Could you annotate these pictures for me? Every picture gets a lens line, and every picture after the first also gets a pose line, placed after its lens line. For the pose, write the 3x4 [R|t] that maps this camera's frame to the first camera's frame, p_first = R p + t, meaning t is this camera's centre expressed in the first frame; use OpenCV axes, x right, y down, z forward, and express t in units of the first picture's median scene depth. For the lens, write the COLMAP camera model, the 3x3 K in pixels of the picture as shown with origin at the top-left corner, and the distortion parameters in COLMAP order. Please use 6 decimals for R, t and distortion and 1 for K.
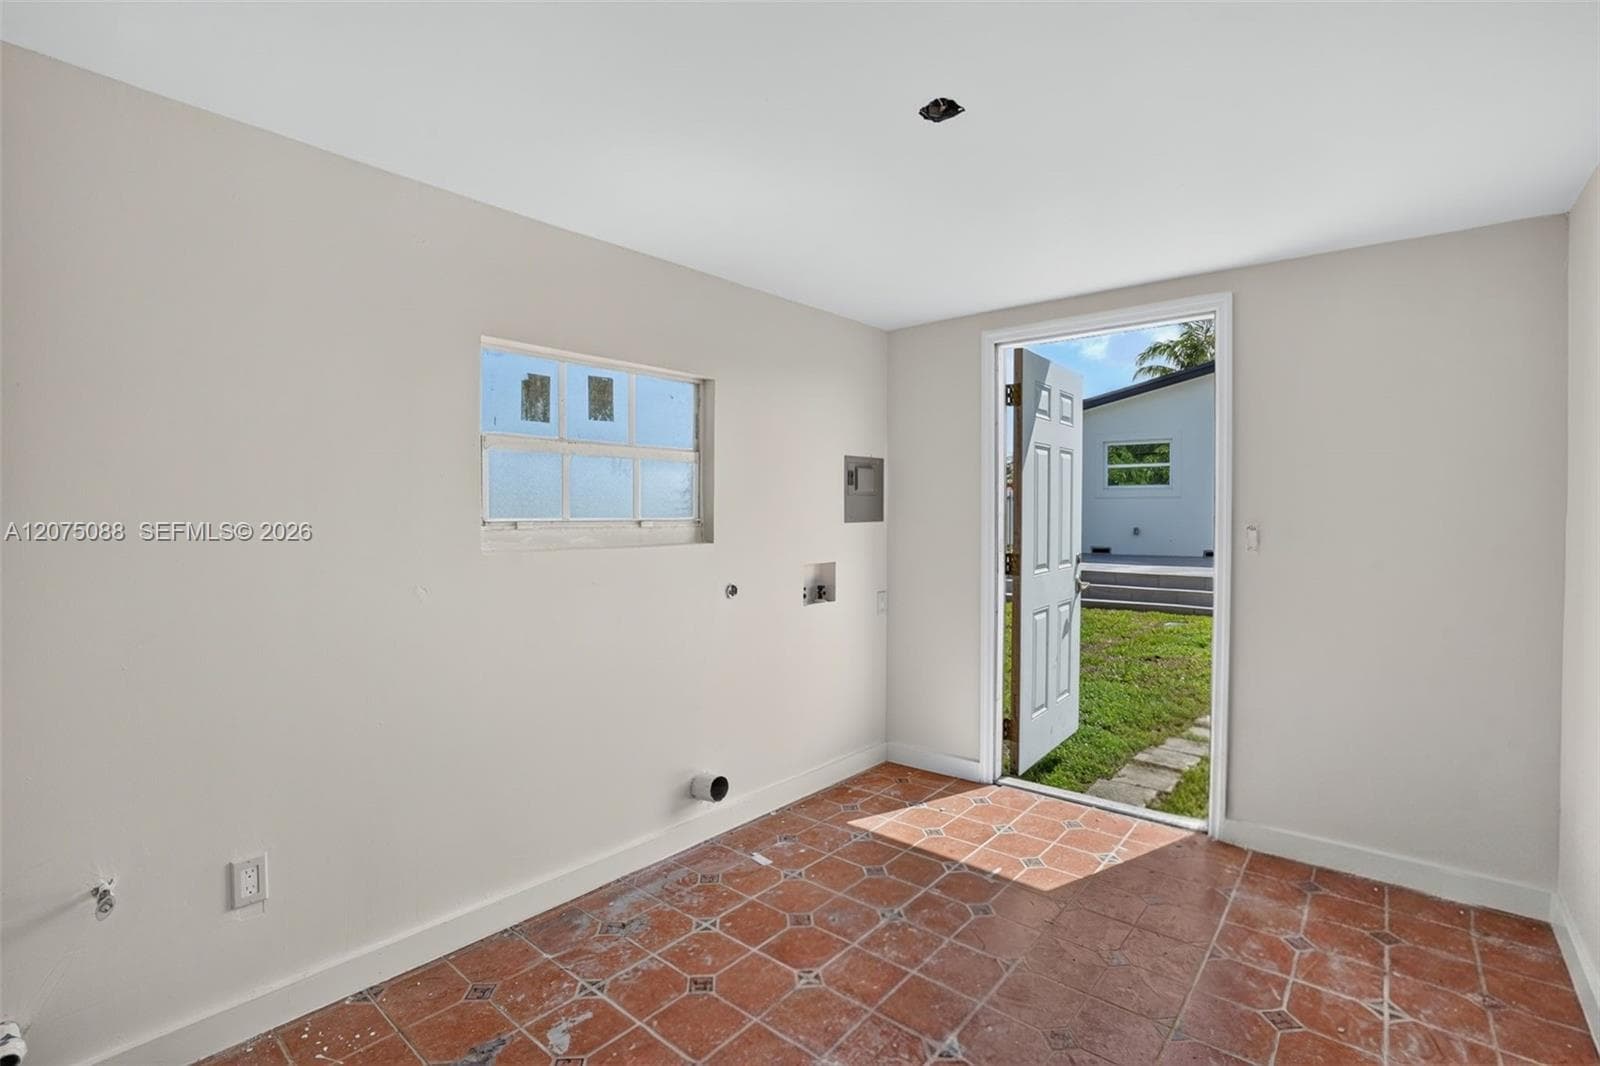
lens RADIAL K [[719.8, 0, 800.4], [0, 719.8, 527.0], [0, 0, 1]] dist [-0.041944, 0.004188]
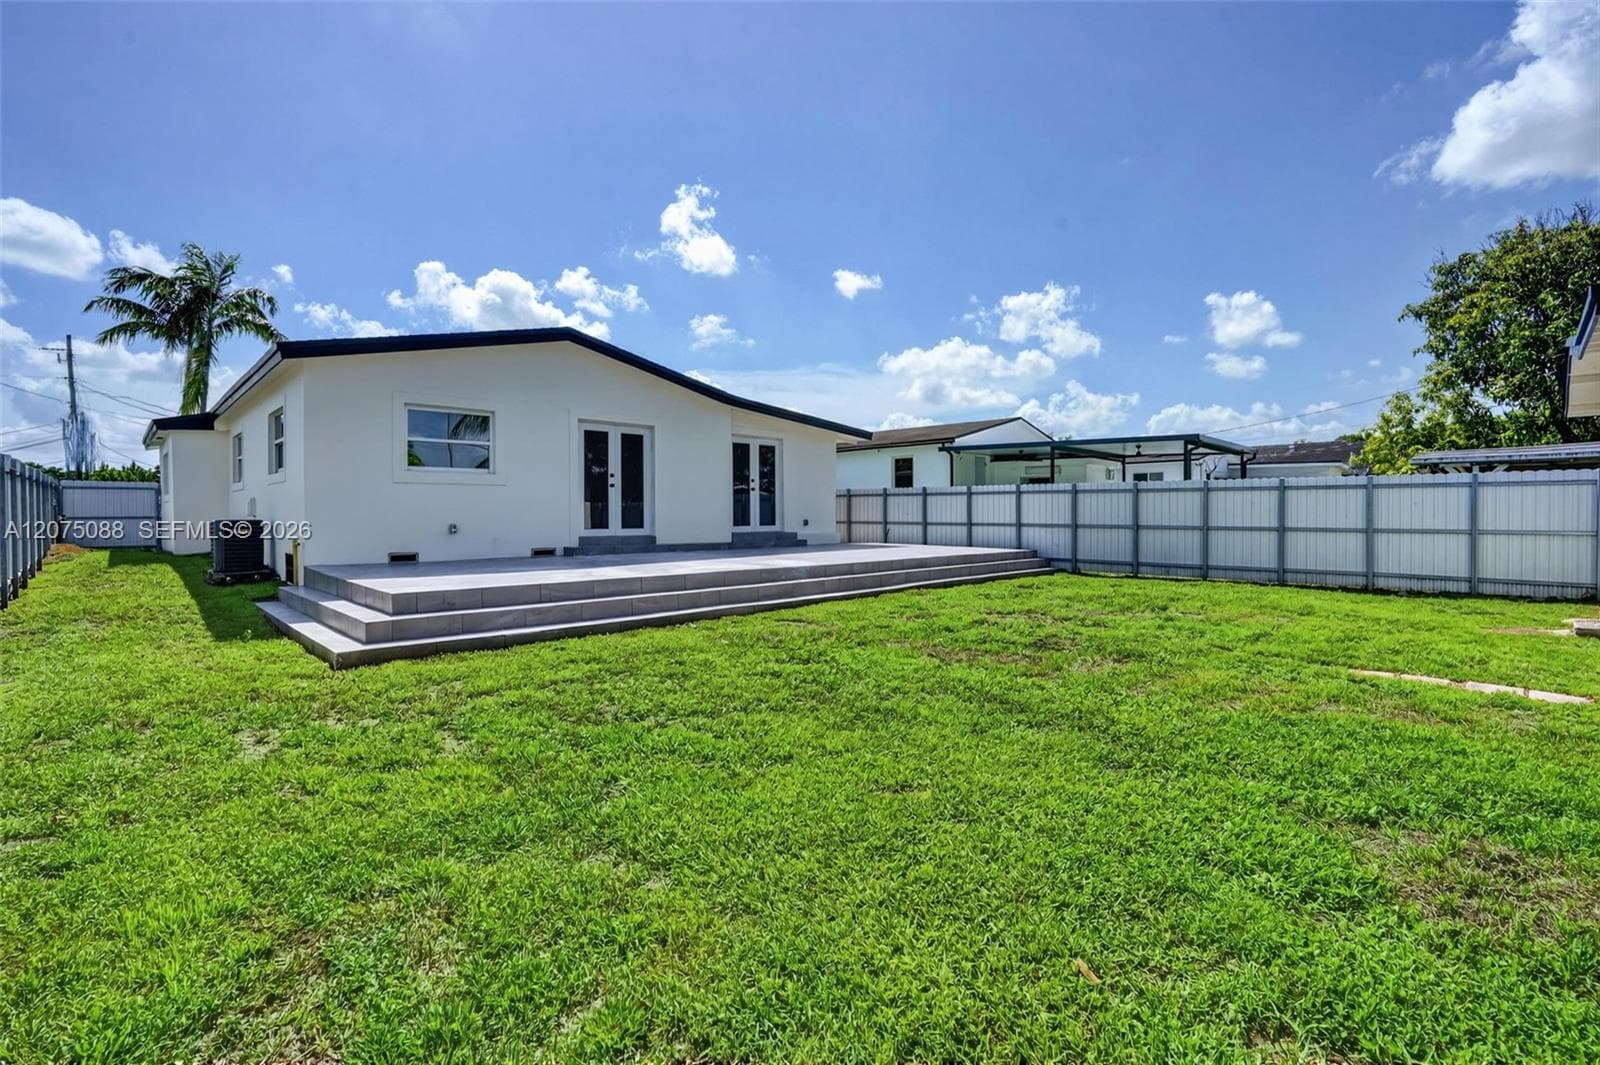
lens RADIAL K [[719.8, 0, 801.4], [0, 719.8, 528.4], [0, 0, 1]] dist [-0.041944, 0.004188]
pose [[0.095615, -0.012666, 0.995338, -0.235544], [0.019207, 0.999756, 0.010877, 0.004418], [-0.995233, 0.018077, 0.095835, 0.558914]]
